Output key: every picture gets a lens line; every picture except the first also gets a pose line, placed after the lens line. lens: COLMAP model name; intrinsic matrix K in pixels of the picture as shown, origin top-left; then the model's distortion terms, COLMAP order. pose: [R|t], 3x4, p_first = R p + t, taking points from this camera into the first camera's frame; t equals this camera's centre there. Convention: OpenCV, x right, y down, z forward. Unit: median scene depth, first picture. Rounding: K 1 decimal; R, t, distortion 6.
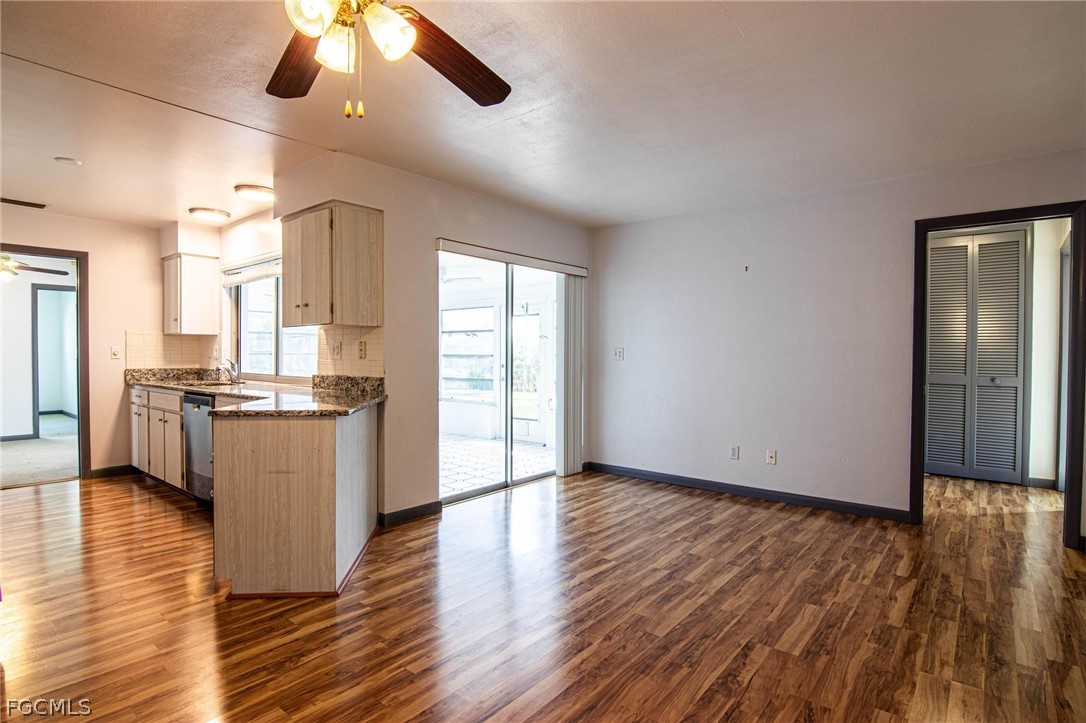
lens RADIAL K [[559.5, 0, 535.4], [0, 559.5, 364.4], [0, 0, 1]] dist [-0.005186, -0.000710]
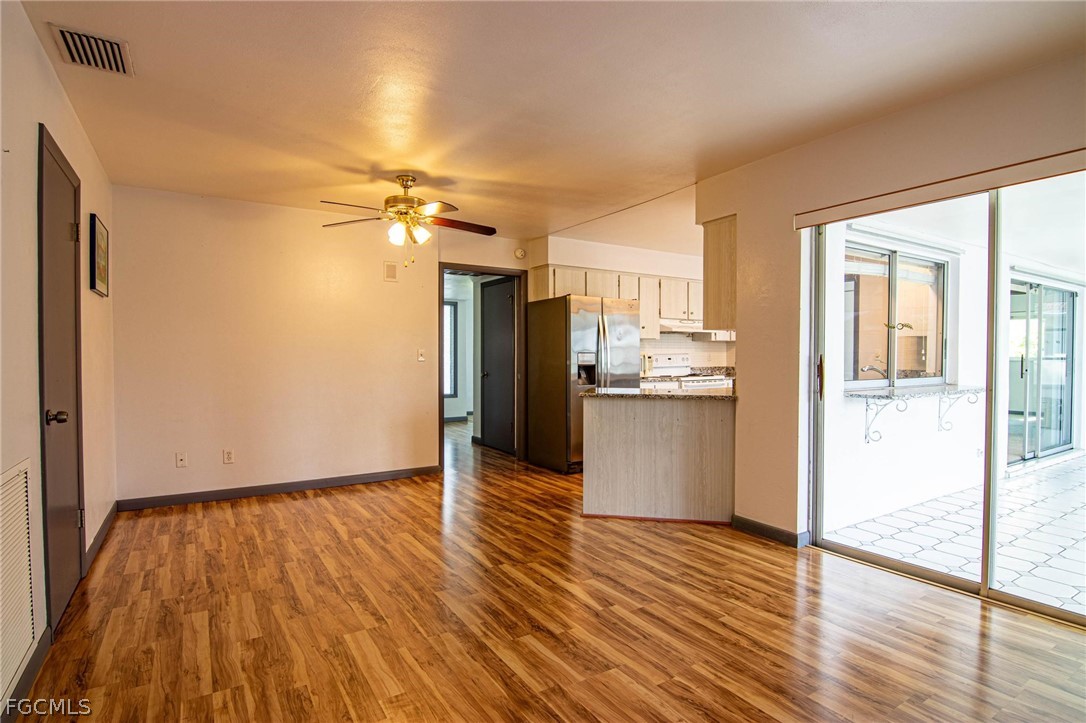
lens RADIAL K [[559.5, 0, 535.4], [0, 559.5, 364.4], [0, 0, 1]] dist [-0.005186, -0.000710]
pose [[-0.330430, 0.009606, -0.943782, 1.162985], [-0.021317, 0.999617, 0.017637, -0.017330], [0.943590, 0.025947, -0.330099, 1.451649]]
